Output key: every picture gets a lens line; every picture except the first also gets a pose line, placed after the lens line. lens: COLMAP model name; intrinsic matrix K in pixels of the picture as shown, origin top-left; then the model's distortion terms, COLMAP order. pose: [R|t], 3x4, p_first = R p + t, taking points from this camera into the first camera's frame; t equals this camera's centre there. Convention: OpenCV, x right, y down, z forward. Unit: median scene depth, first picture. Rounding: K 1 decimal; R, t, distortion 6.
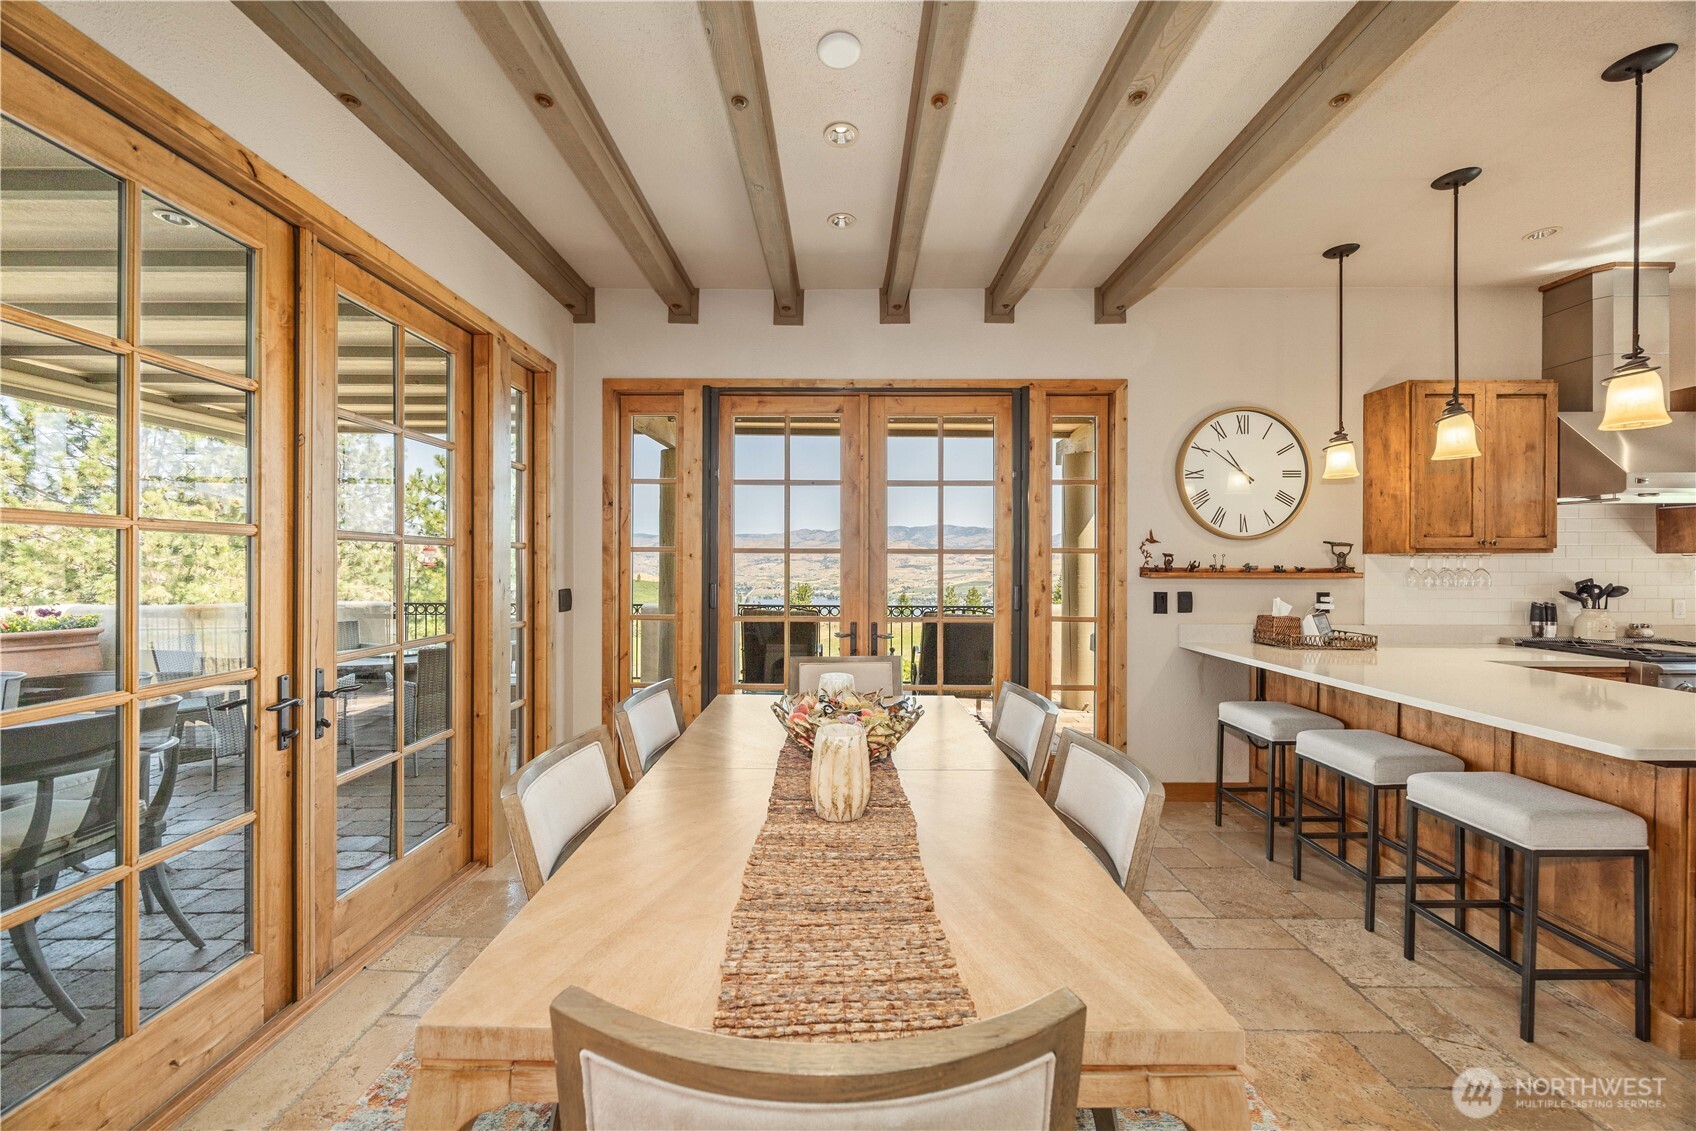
lens RADIAL K [[642.4, 0, 837.8], [0, 642.4, 564.9], [0, 0, 1]] dist [-0.003711, -0.000308]
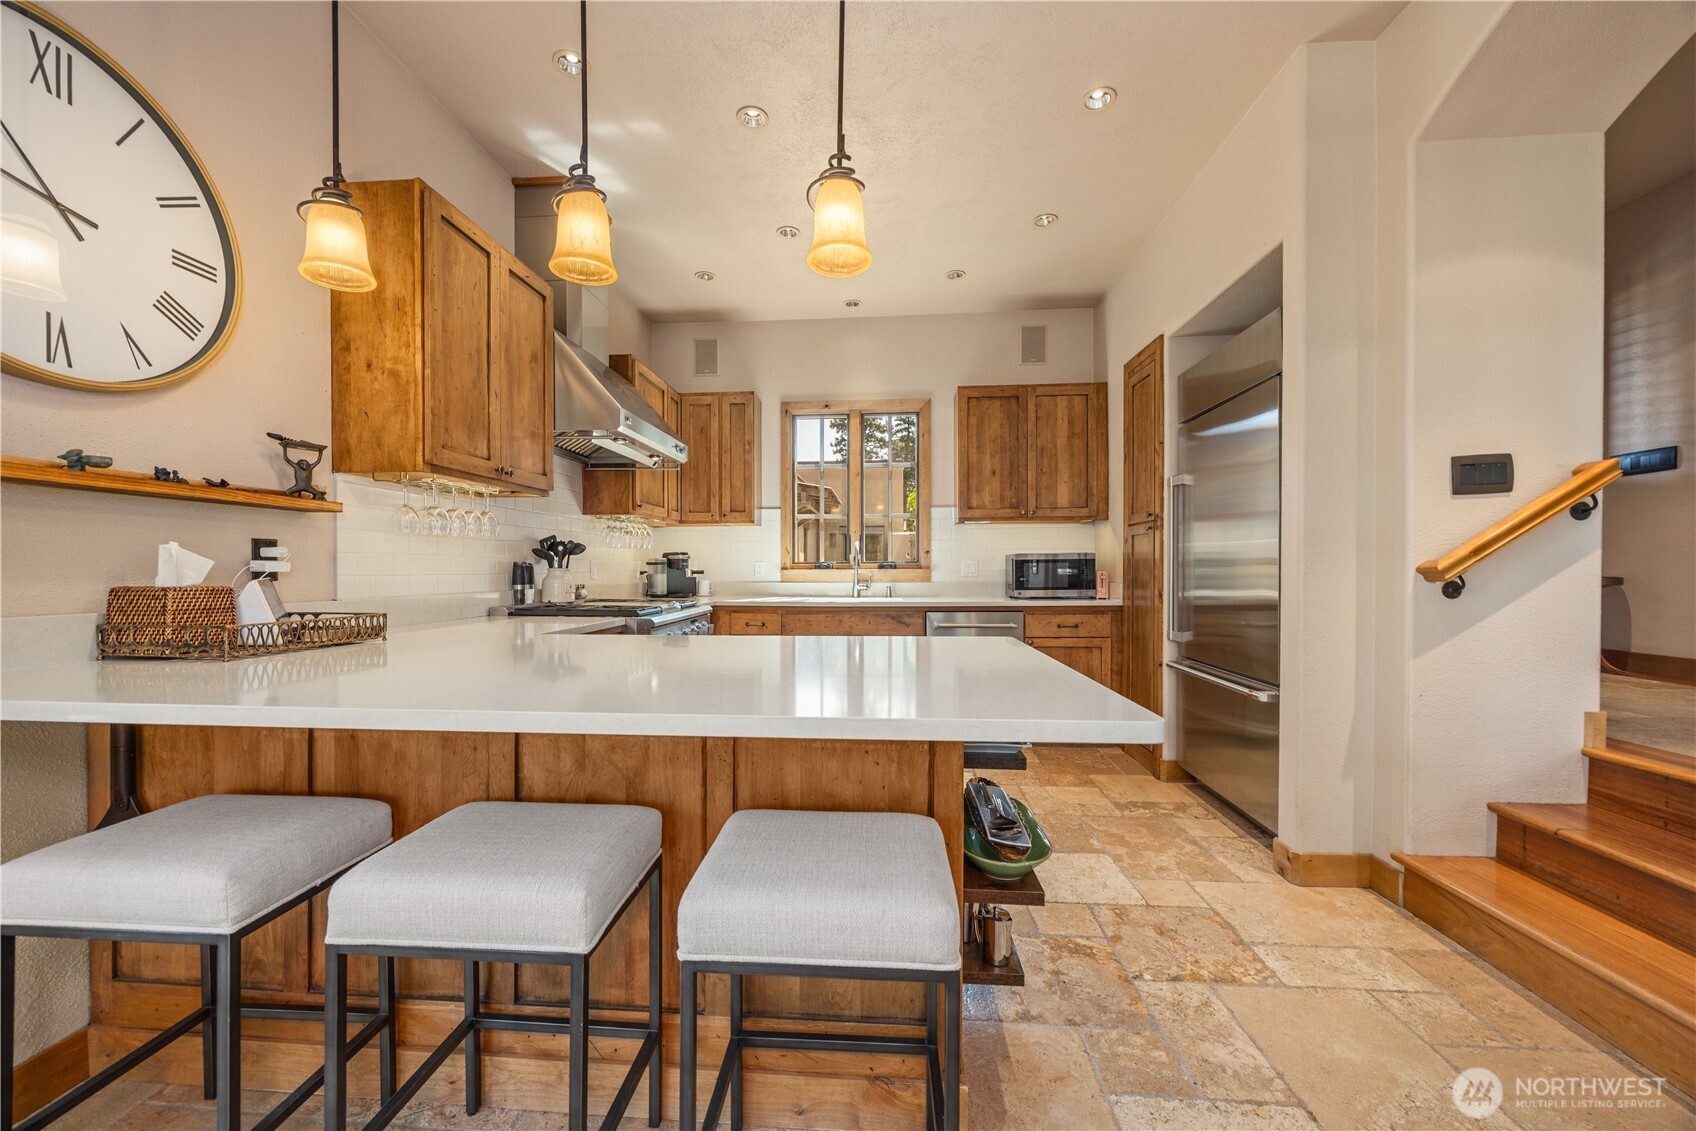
lens RADIAL K [[649.7, 0, 845.0], [0, 649.7, 576.3], [0, 0, 1]] dist [-0.003582, -0.000296]
pose [[0.065470, -0.014409, 0.997751, 0.298123], [0.002996, 0.999894, 0.014243, 0.068298], [-0.997850, 0.002056, 0.065506, 0.539014]]
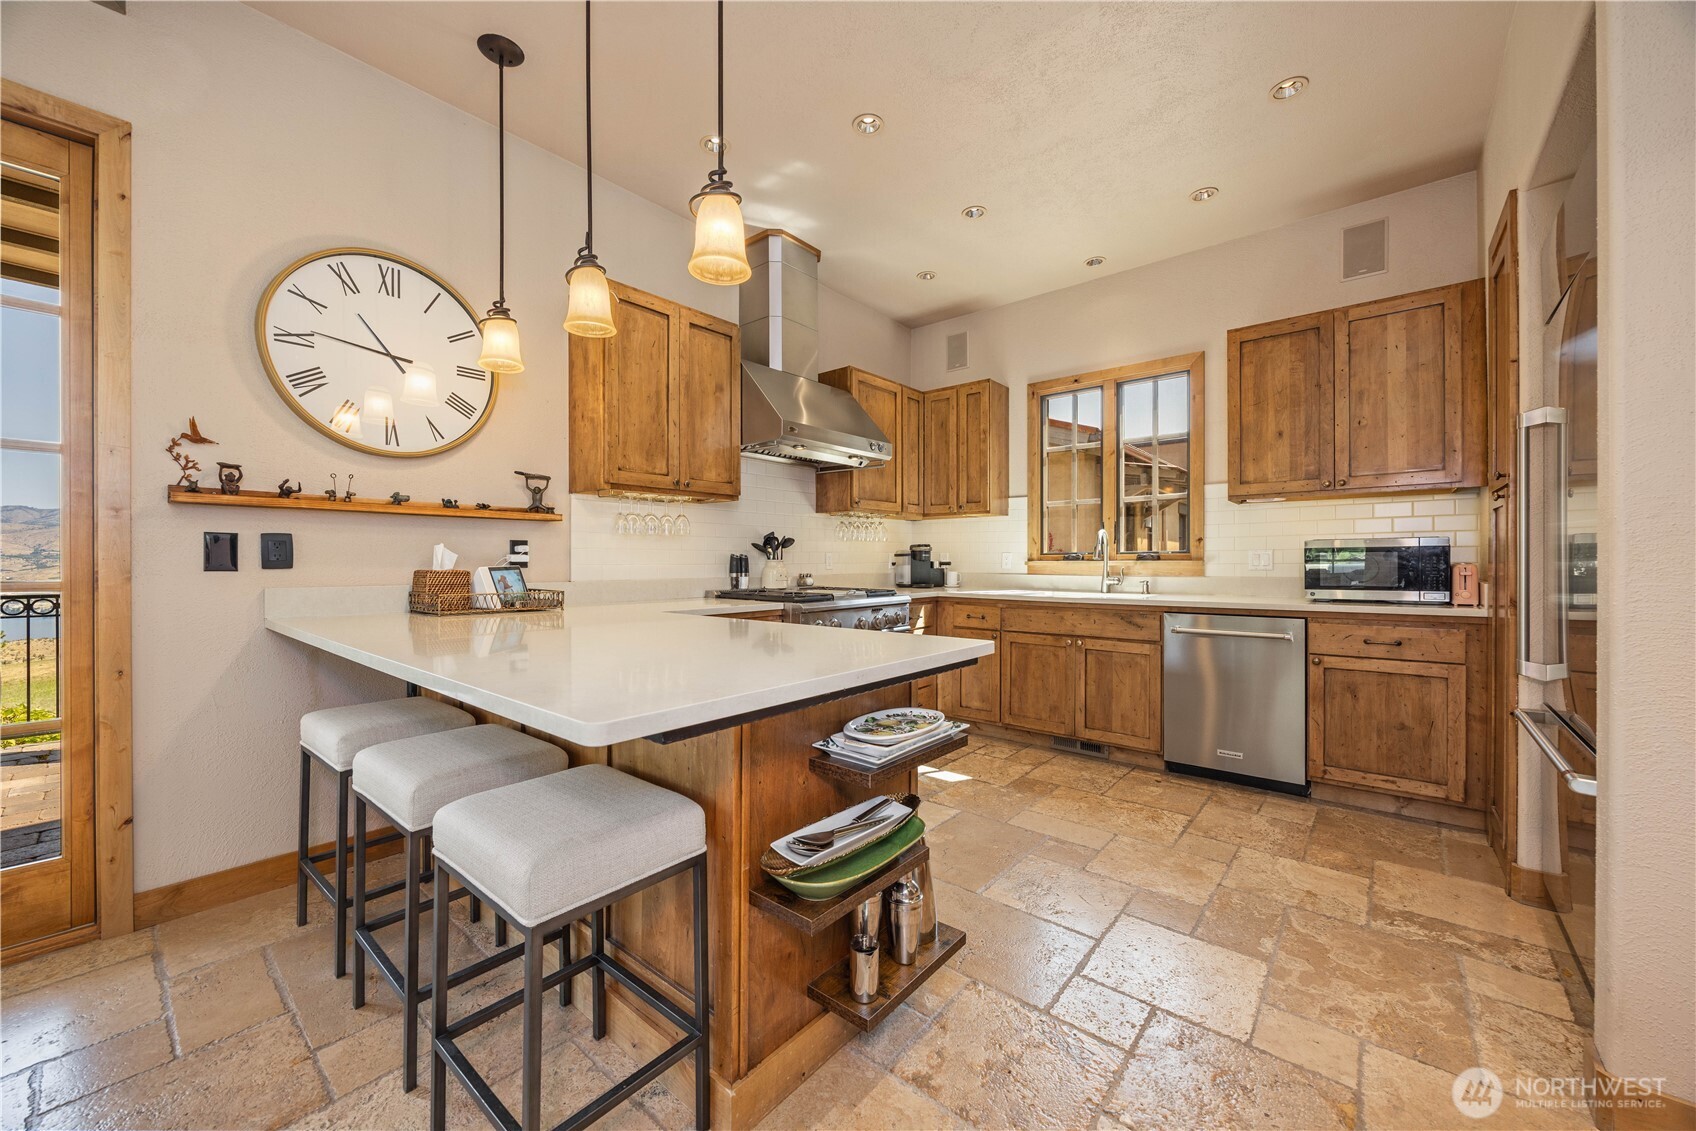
lens RADIAL K [[642.4, 0, 837.8], [0, 642.4, 564.9], [0, 0, 1]] dist [-0.003711, -0.000308]
pose [[0.640551, -0.008215, 0.767872, 0.430440], [0.002905, 0.999962, 0.008275, 0.069146], [-0.767910, -0.003070, 0.640550, 0.232523]]
